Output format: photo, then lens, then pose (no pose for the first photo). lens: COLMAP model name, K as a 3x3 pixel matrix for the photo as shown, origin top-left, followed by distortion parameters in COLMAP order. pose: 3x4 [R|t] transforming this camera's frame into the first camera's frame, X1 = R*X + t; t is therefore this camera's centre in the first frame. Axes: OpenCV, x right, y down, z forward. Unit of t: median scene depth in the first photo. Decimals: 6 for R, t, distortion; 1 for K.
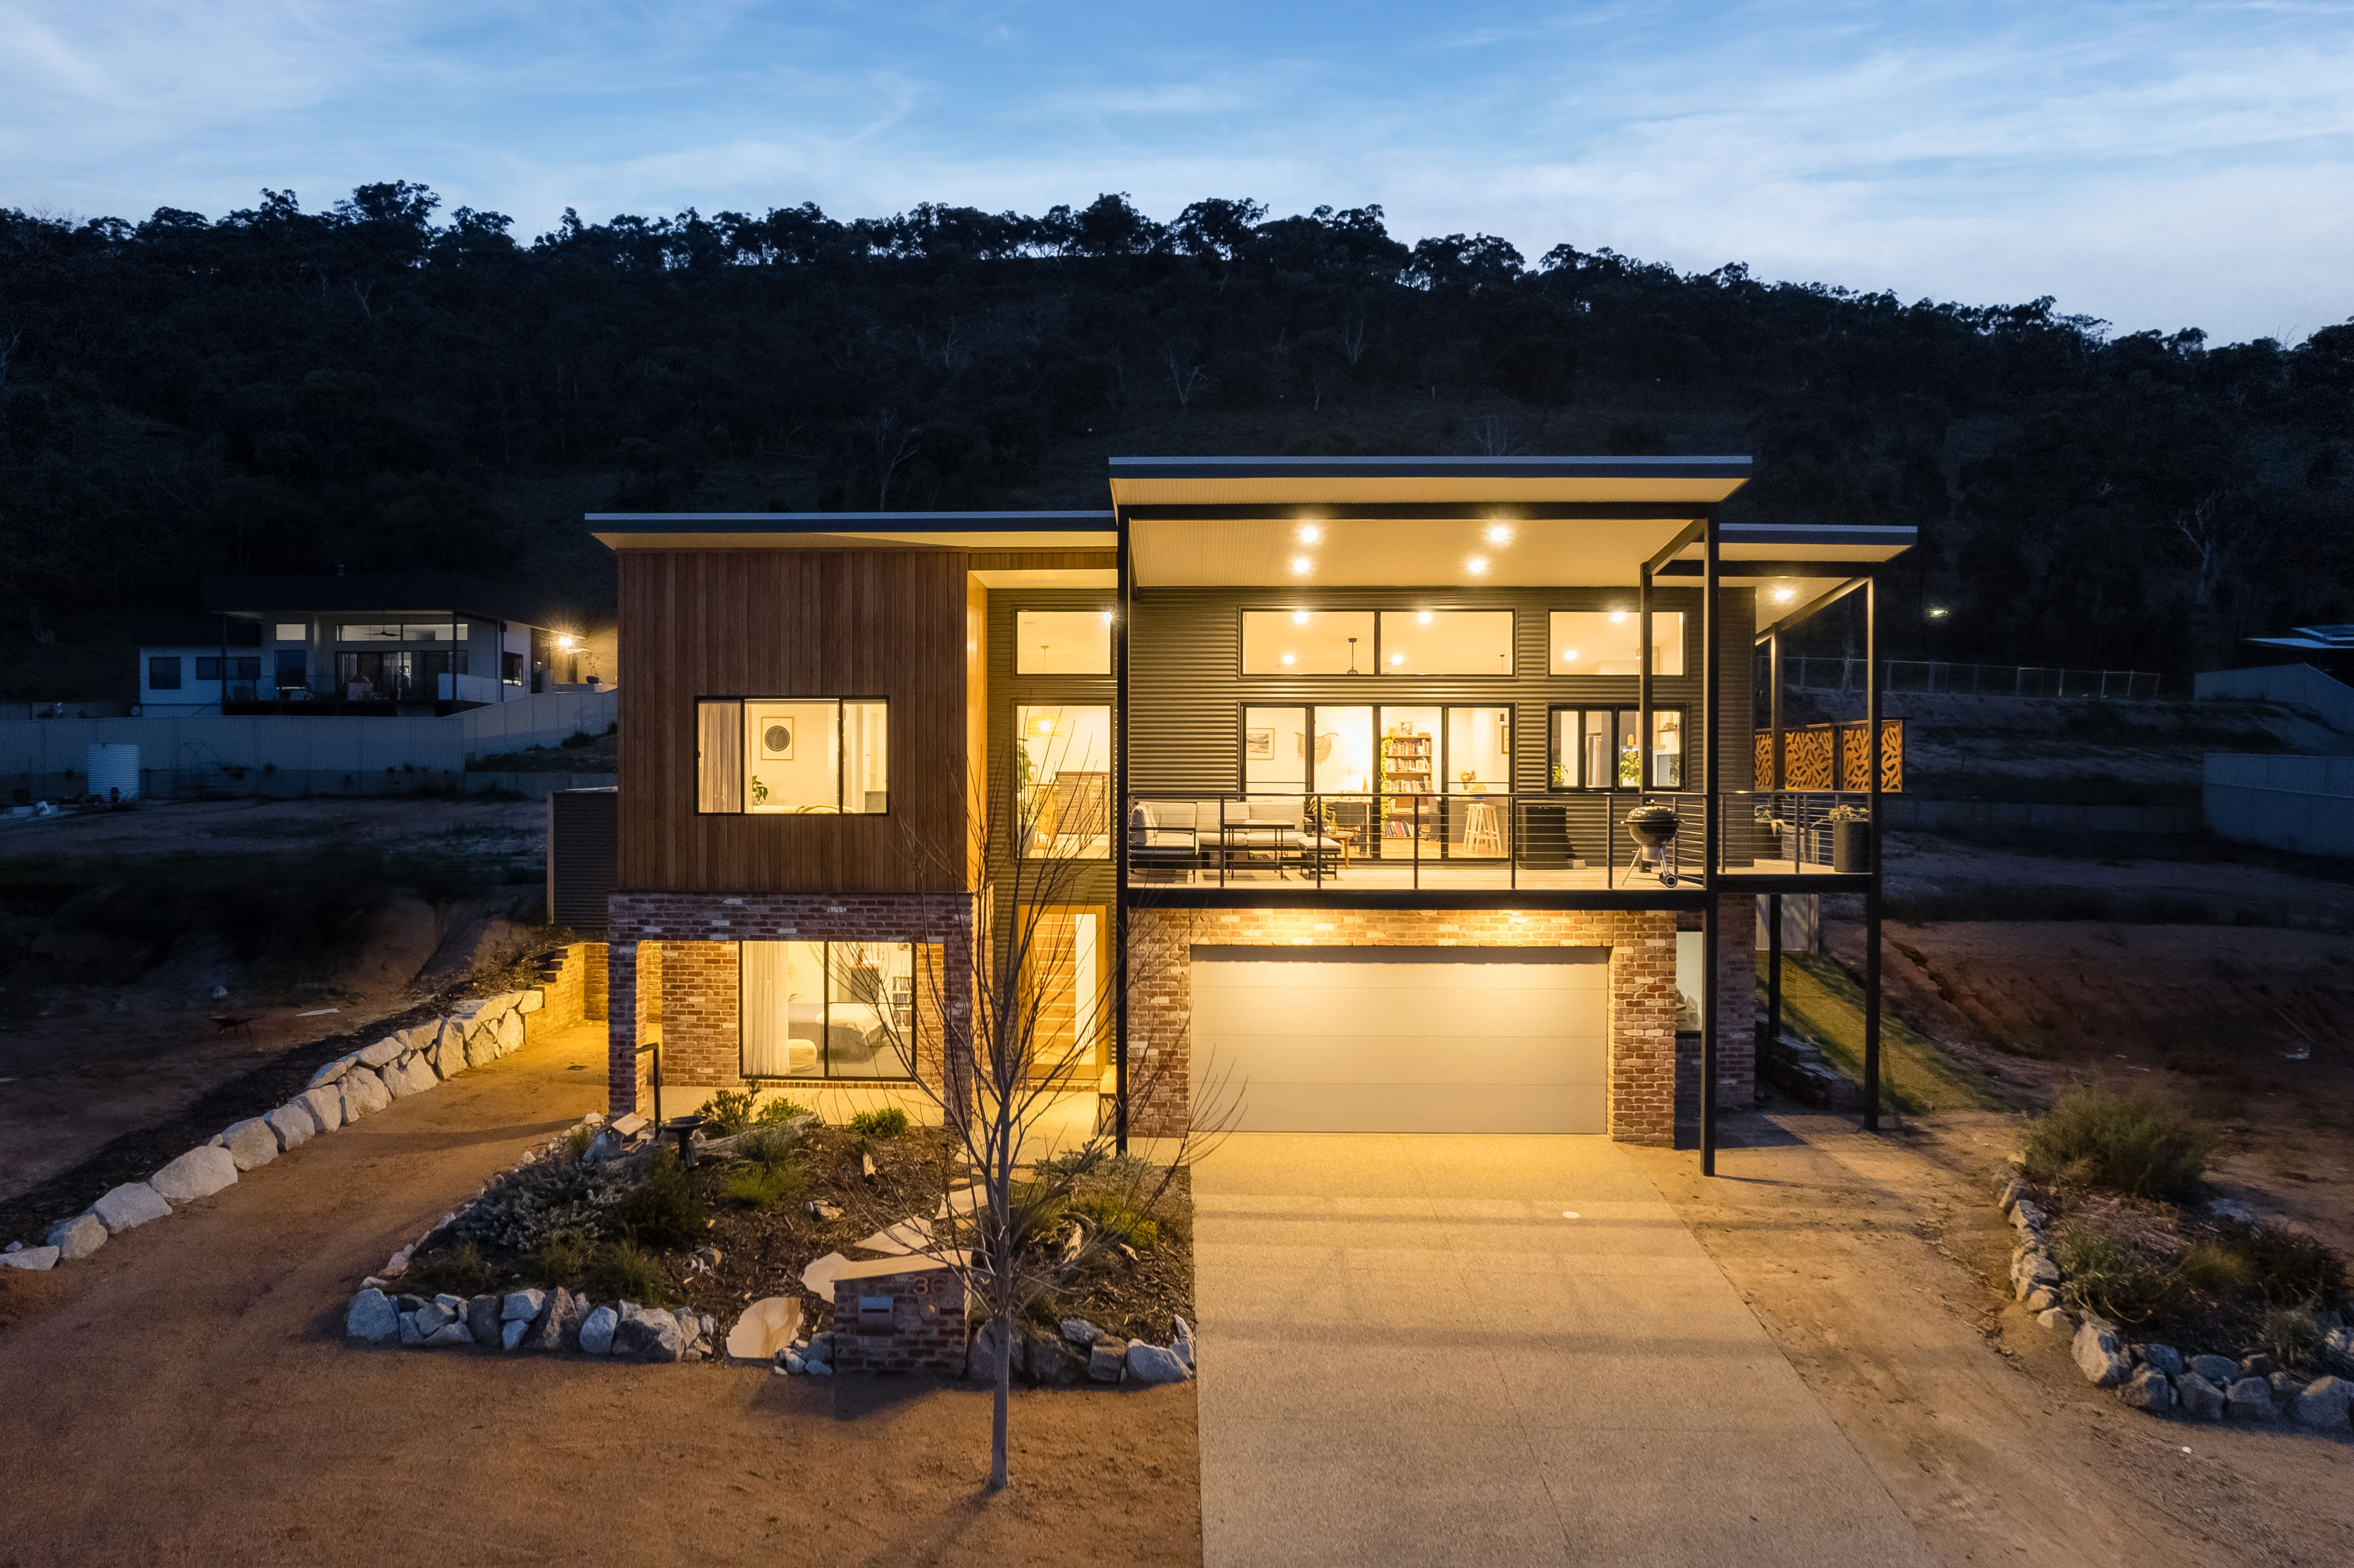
lens RADIAL K [[1676.9, 0, 1189.0], [0, 1676.9, 782.5], [0, 0, 1]] dist [-0.085249, 0.087489]
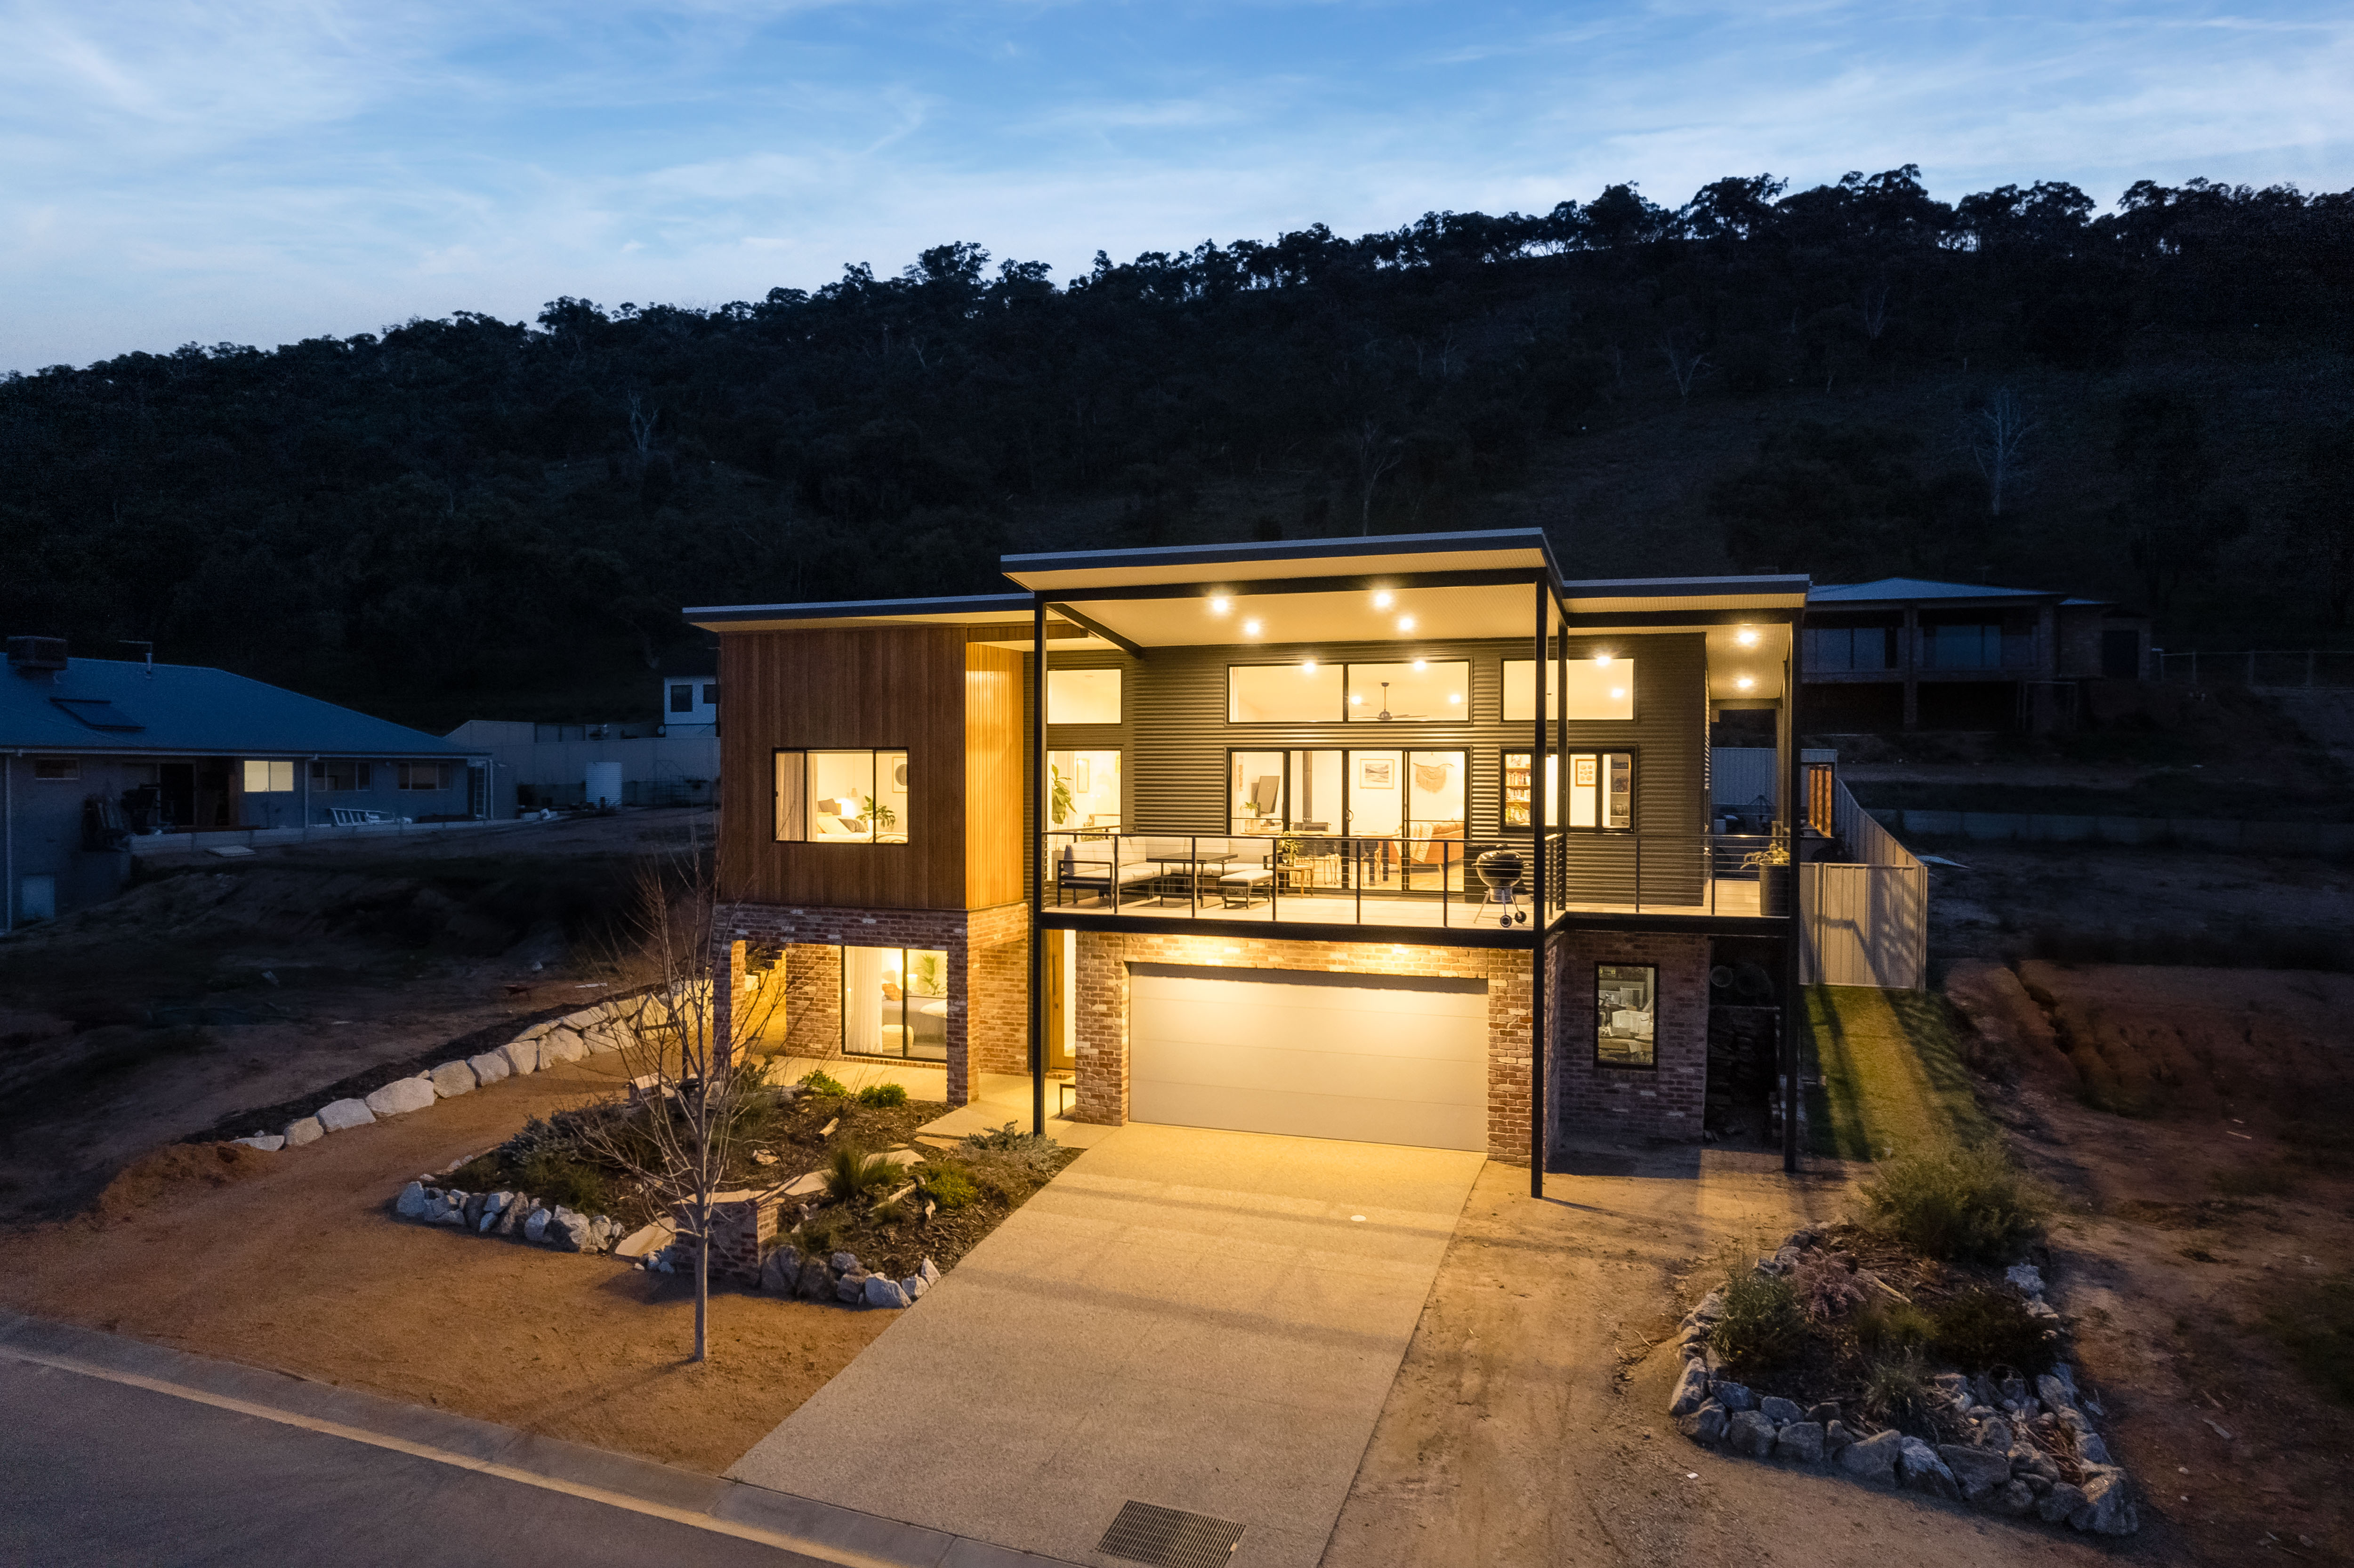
lens RADIAL K [[1676.9, 0, 1178.8], [0, 1676.9, 778.5], [0, 0, 1]] dist [-0.085249, 0.087489]
pose [[0.939468, 0.003204, -0.342620, 0.387414], [-0.002906, 0.999995, 0.001385, -0.028503], [0.342623, -0.000305, 0.939473, -0.072559]]
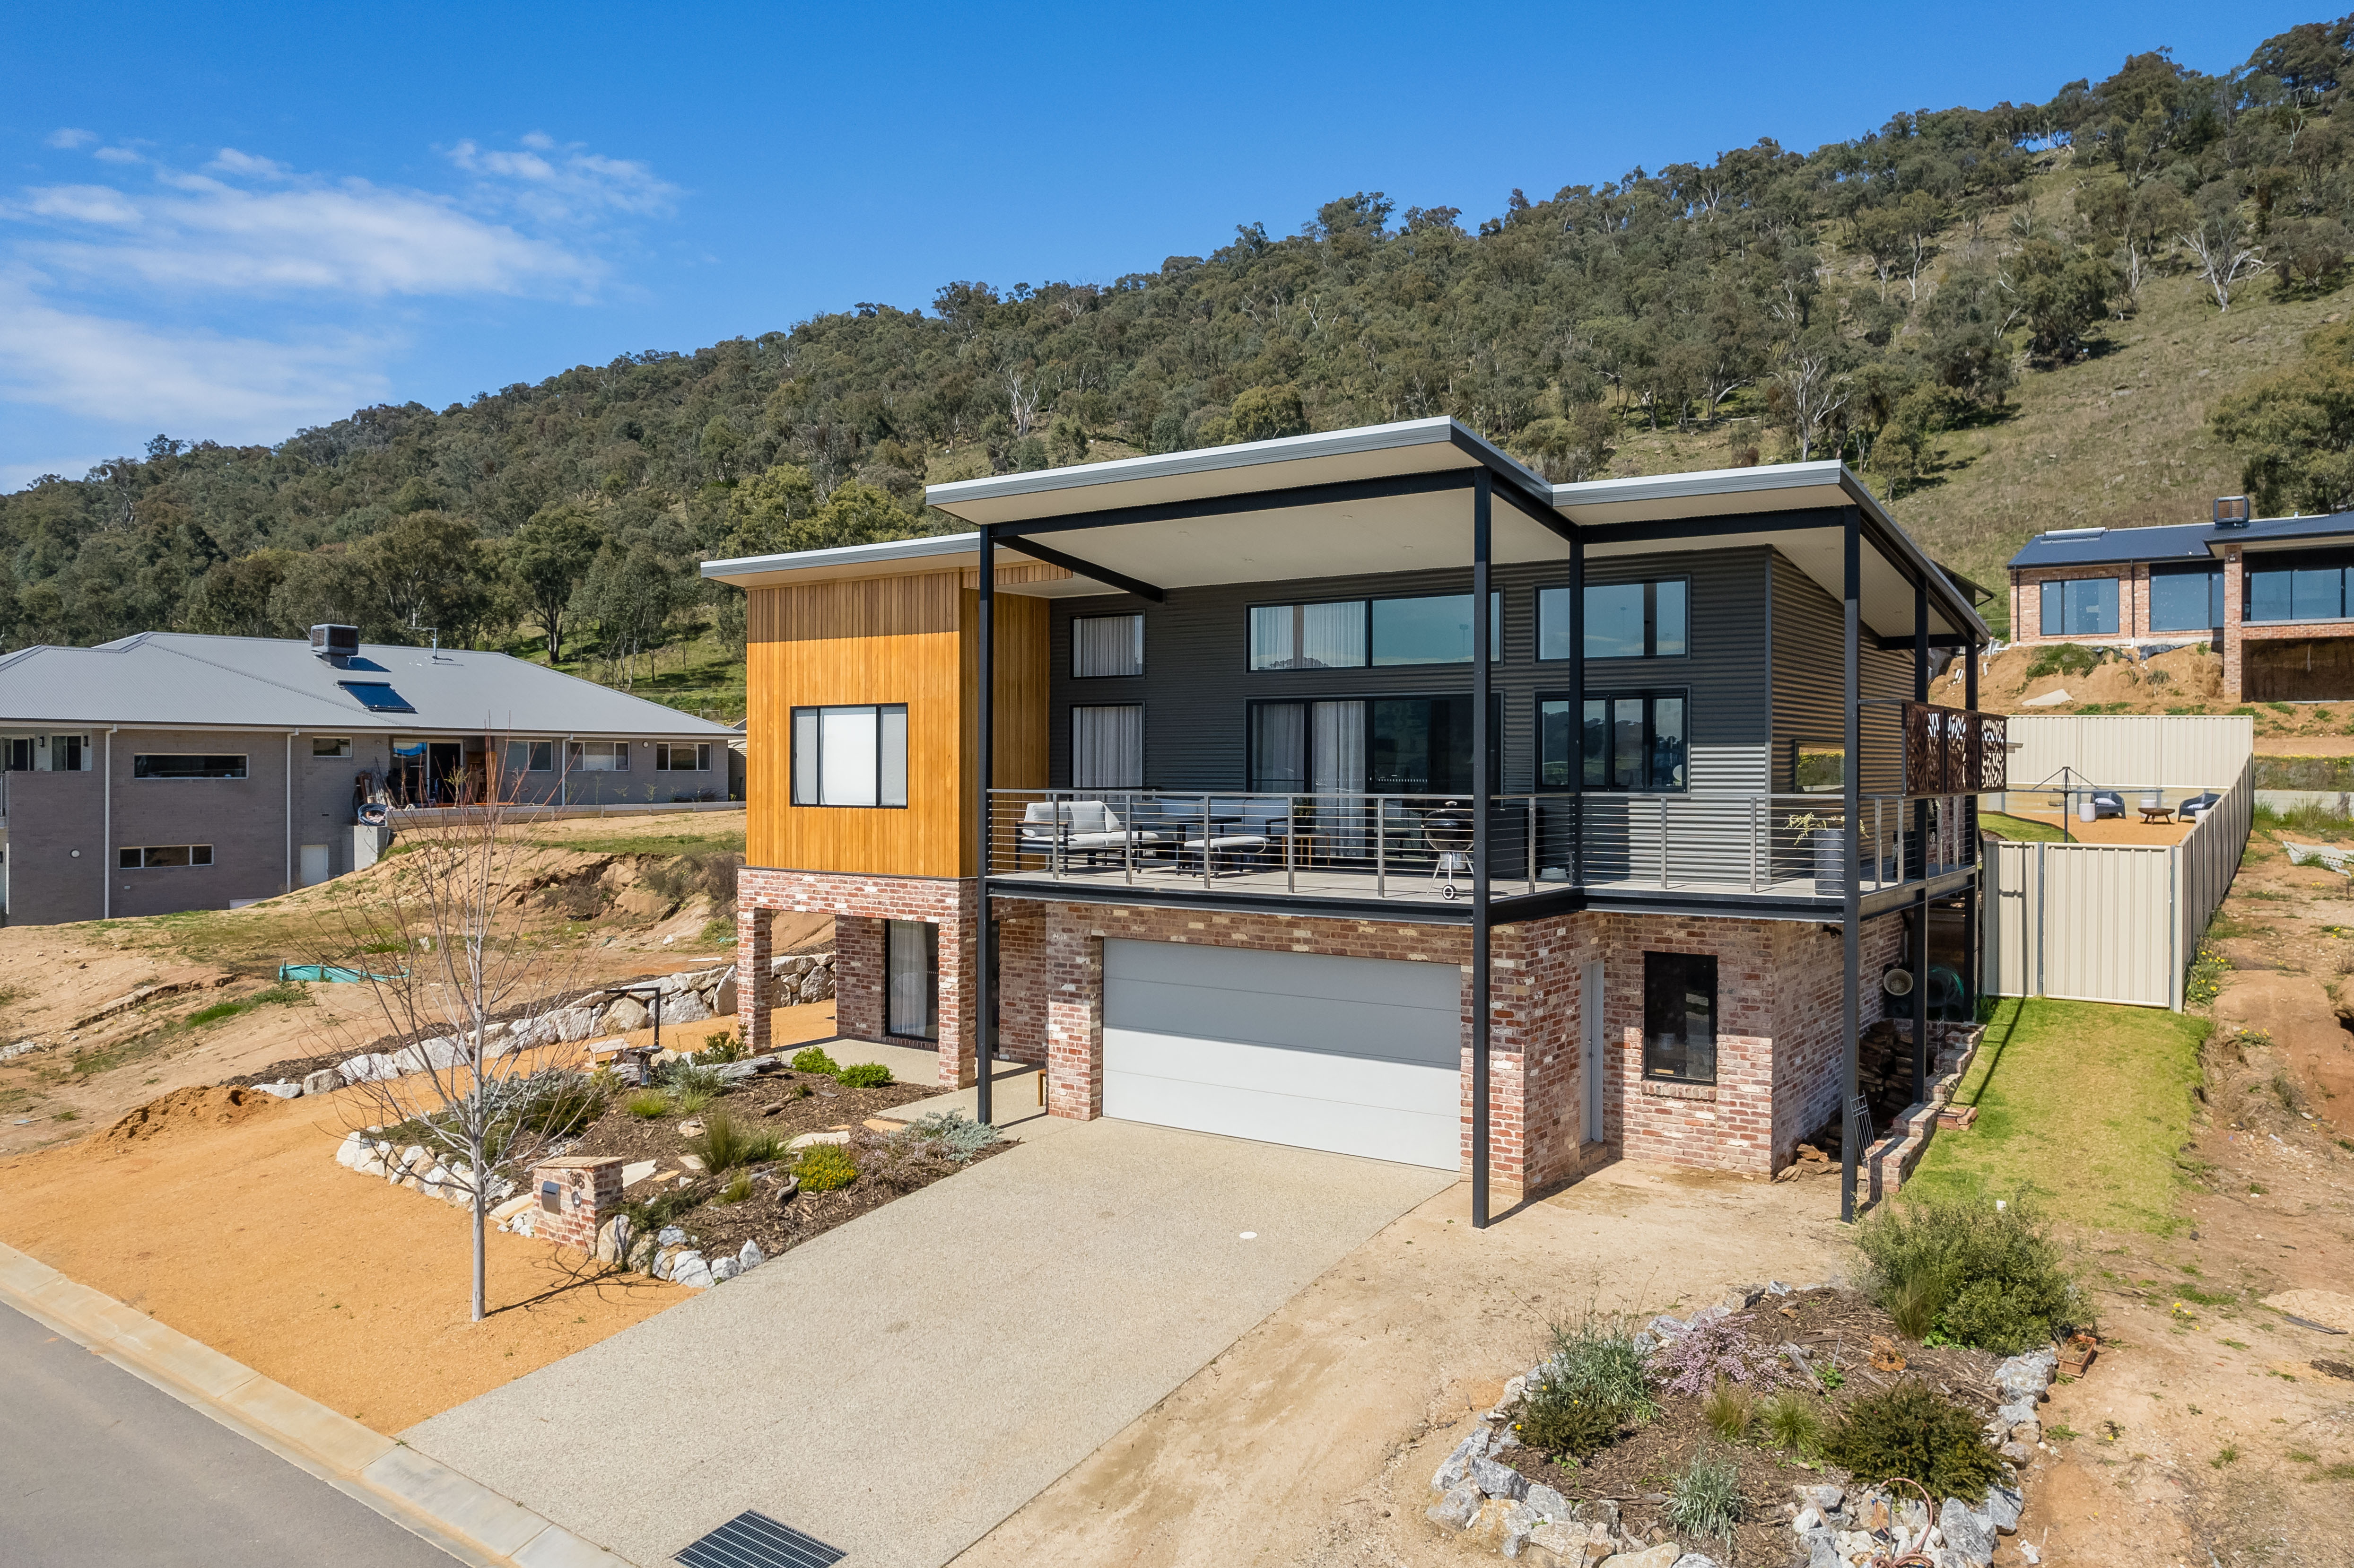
lens RADIAL K [[1808.7, 0, 1127.3], [0, 1808.7, 734.3], [0, 0, 1]] dist [-0.070573, 0.049639]
pose [[0.800003, -0.010715, -0.599900, 0.618984], [-0.002508, 0.999772, -0.021202, -0.004532], [0.599990, 0.018466, 0.799794, 0.098077]]
